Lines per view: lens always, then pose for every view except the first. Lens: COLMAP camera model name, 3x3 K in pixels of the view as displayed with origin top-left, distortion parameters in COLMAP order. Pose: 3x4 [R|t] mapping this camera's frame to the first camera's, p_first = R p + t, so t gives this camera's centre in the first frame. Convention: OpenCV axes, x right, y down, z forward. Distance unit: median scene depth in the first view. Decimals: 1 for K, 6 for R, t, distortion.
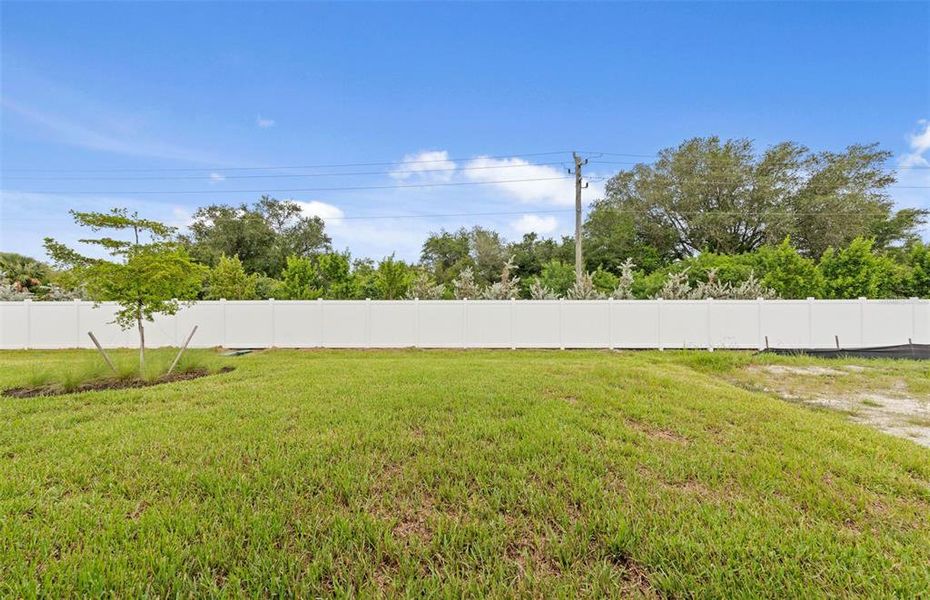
lens RADIAL K [[310.8, 0, 464.5], [0, 310.8, 298.7], [0, 0, 1]] dist [0.010468, 0.000091]
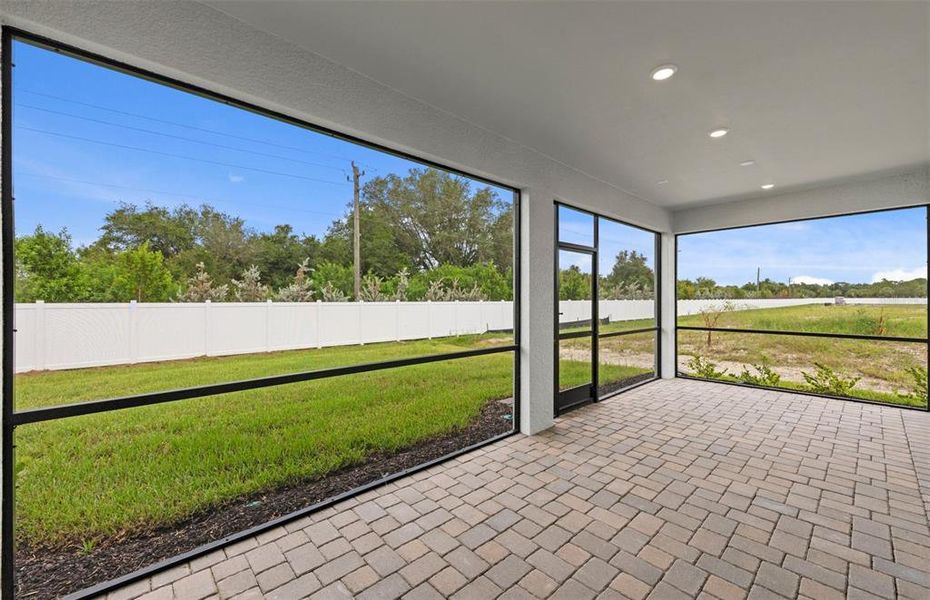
lens RADIAL K [[369.0, 0, 466.5], [0, 369.0, 297.7], [0, 0, 1]] dist [0.006511, -0.000048]
pose [[0.731074, 0.005351, 0.682277, -0.241984], [0.001312, 0.999956, -0.009248, 0.001153], [-0.682297, 0.007656, 0.731035, -0.189456]]
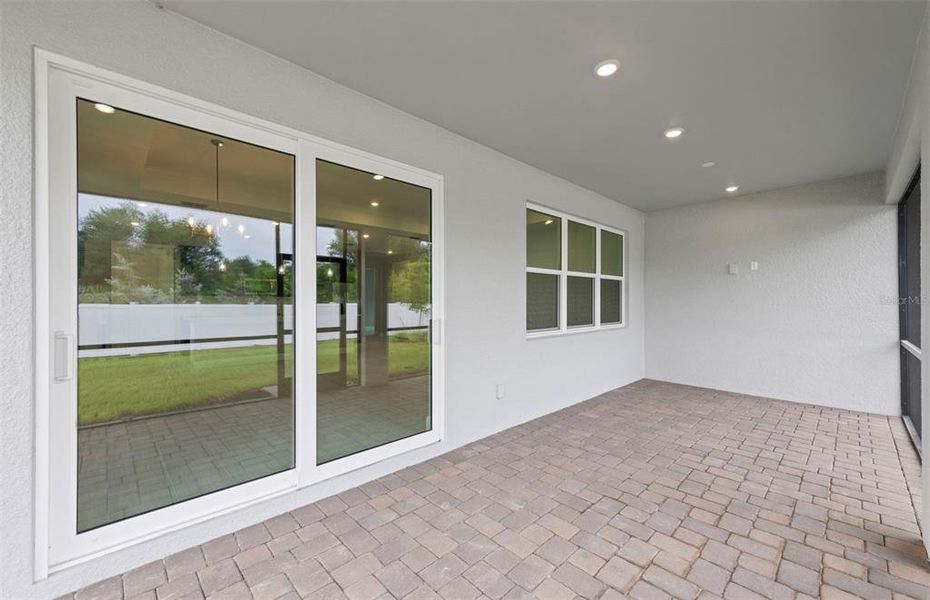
lens RADIAL K [[369.0, 0, 469.0], [0, 369.0, 302.7], [0, 0, 1]] dist [0.006511, -0.000048]
pose [[-0.713504, 0.004874, -0.700634, 0.147371], [0.004634, 0.999987, 0.002237, 0.001129], [0.700636, -0.001651, -0.713517, -0.066047]]
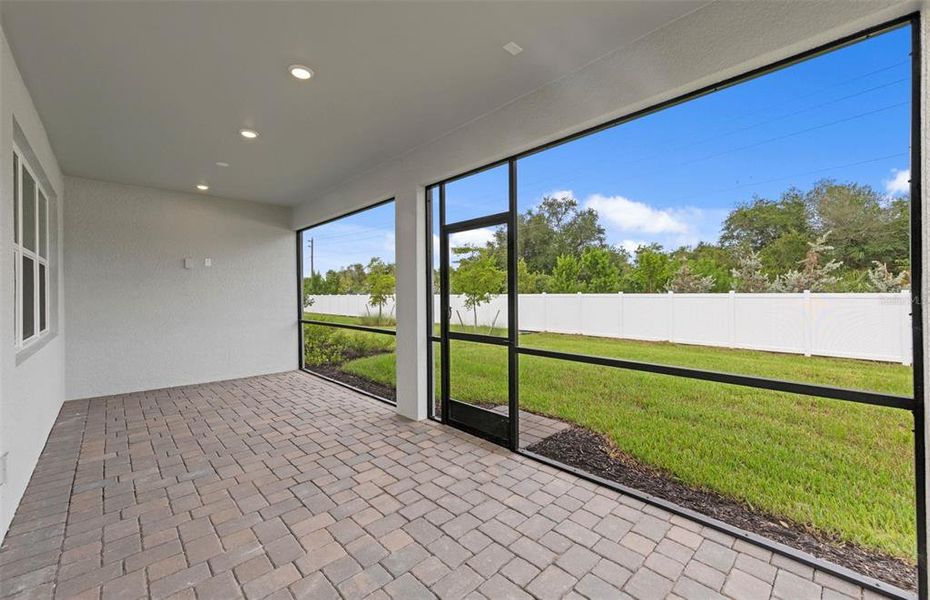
lens RADIAL K [[369.0, 0, 463.6], [0, 369.0, 294.9], [0, 0, 1]] dist [0.006511, -0.000048]
pose [[0.696209, 0.000182, -0.717839, 0.162593], [0.004478, 0.999979, 0.004596, 0.000771], [0.717825, -0.006414, 0.696194, -0.194345]]
